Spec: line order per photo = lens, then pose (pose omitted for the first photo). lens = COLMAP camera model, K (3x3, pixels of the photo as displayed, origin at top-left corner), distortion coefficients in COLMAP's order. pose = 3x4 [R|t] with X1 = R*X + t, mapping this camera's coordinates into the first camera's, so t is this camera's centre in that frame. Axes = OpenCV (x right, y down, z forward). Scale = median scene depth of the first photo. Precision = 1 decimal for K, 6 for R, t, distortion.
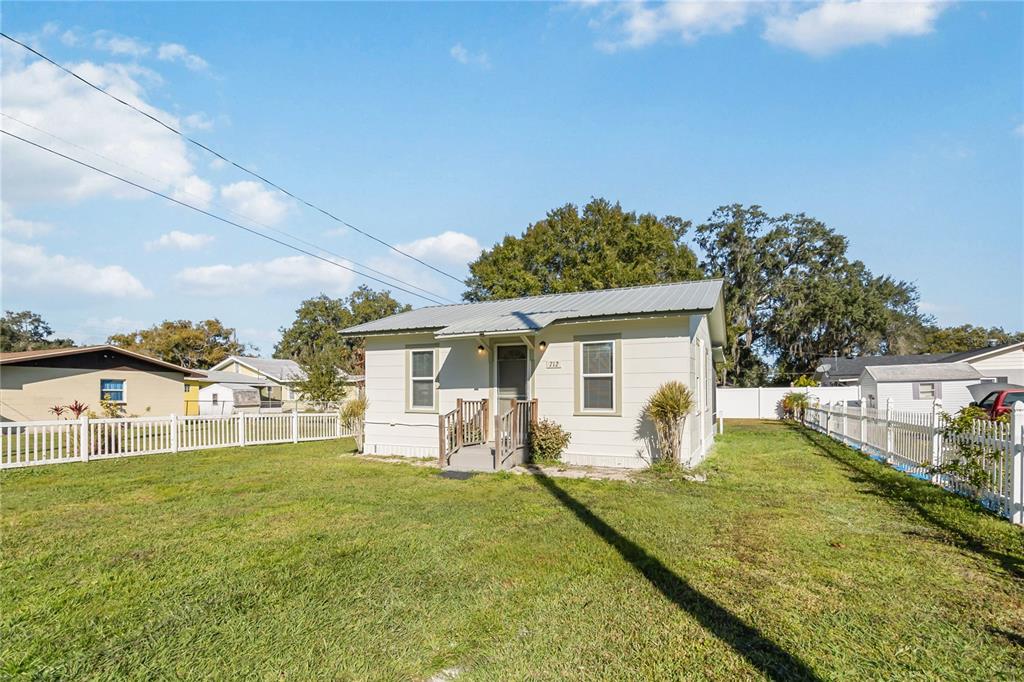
lens RADIAL K [[493.3, 0, 510.7], [0, 493.3, 388.9], [0, 0, 1]] dist [0.001763, 0.000092]
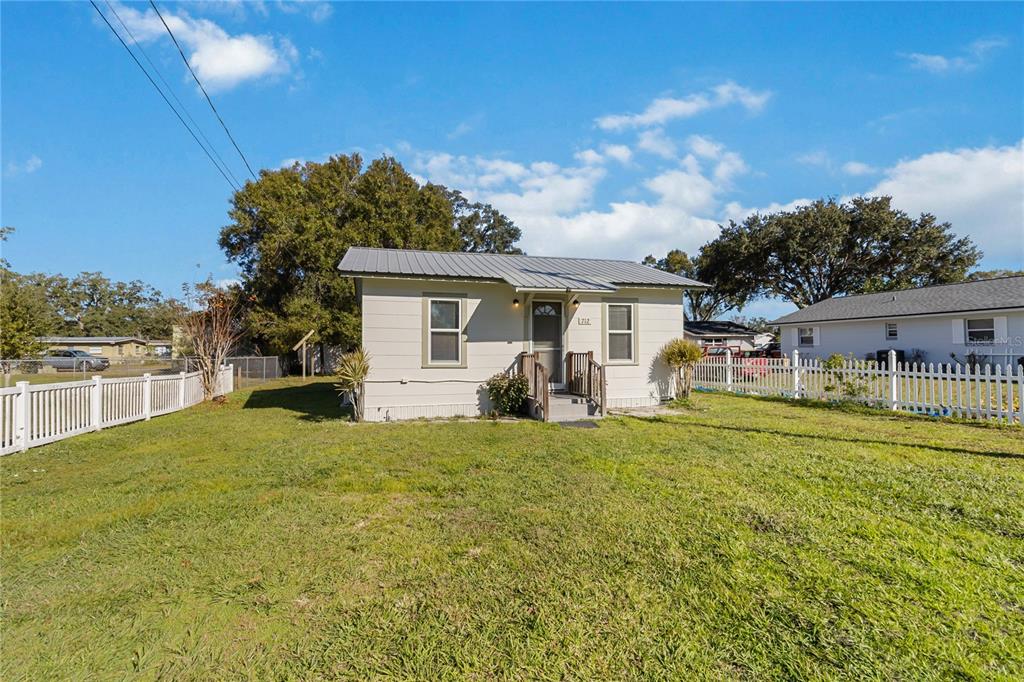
lens RADIAL K [[473.7, 0, 510.7], [0, 473.7, 331.5], [0, 0, 1]] dist [0.001724, 0.000214]
pose [[0.761277, 0.024779, 0.647953, -0.653145], [-0.006736, 0.999518, -0.030308, 0.007129], [-0.648391, 0.018708, 0.761077, 0.246604]]
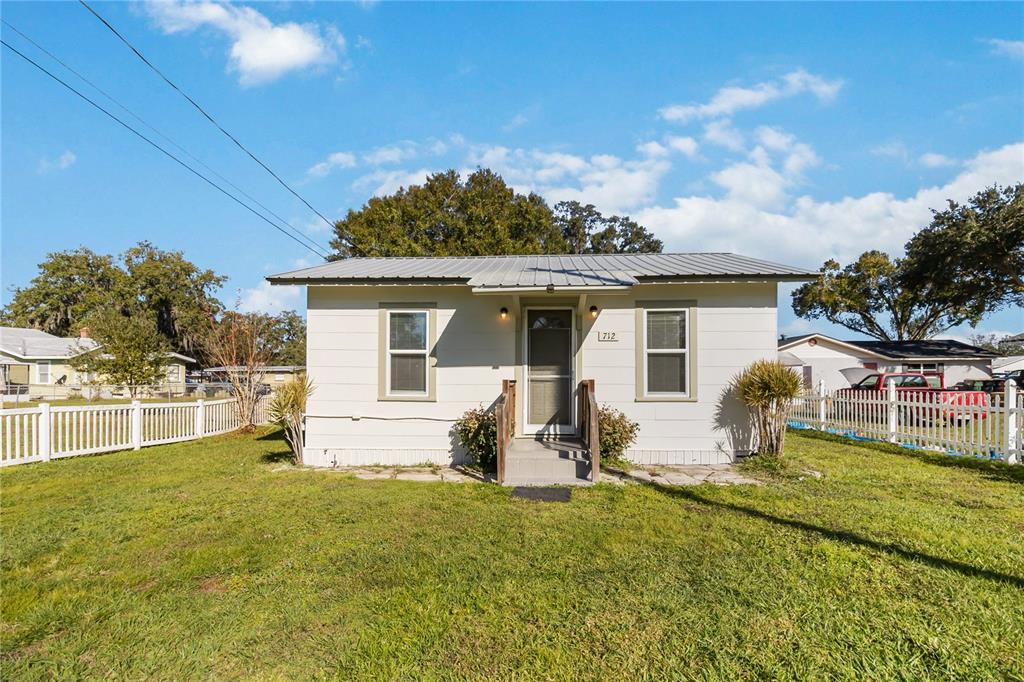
lens RADIAL K [[486.3, 0, 514.1], [0, 486.3, 368.7], [0, 0, 1]] dist [0.002635, 0.000219]
pose [[0.927091, 0.009026, 0.374728, -0.295450], [-0.006456, 0.999946, -0.008115, 0.007686], [-0.374781, 0.005104, 0.927099, 0.300615]]
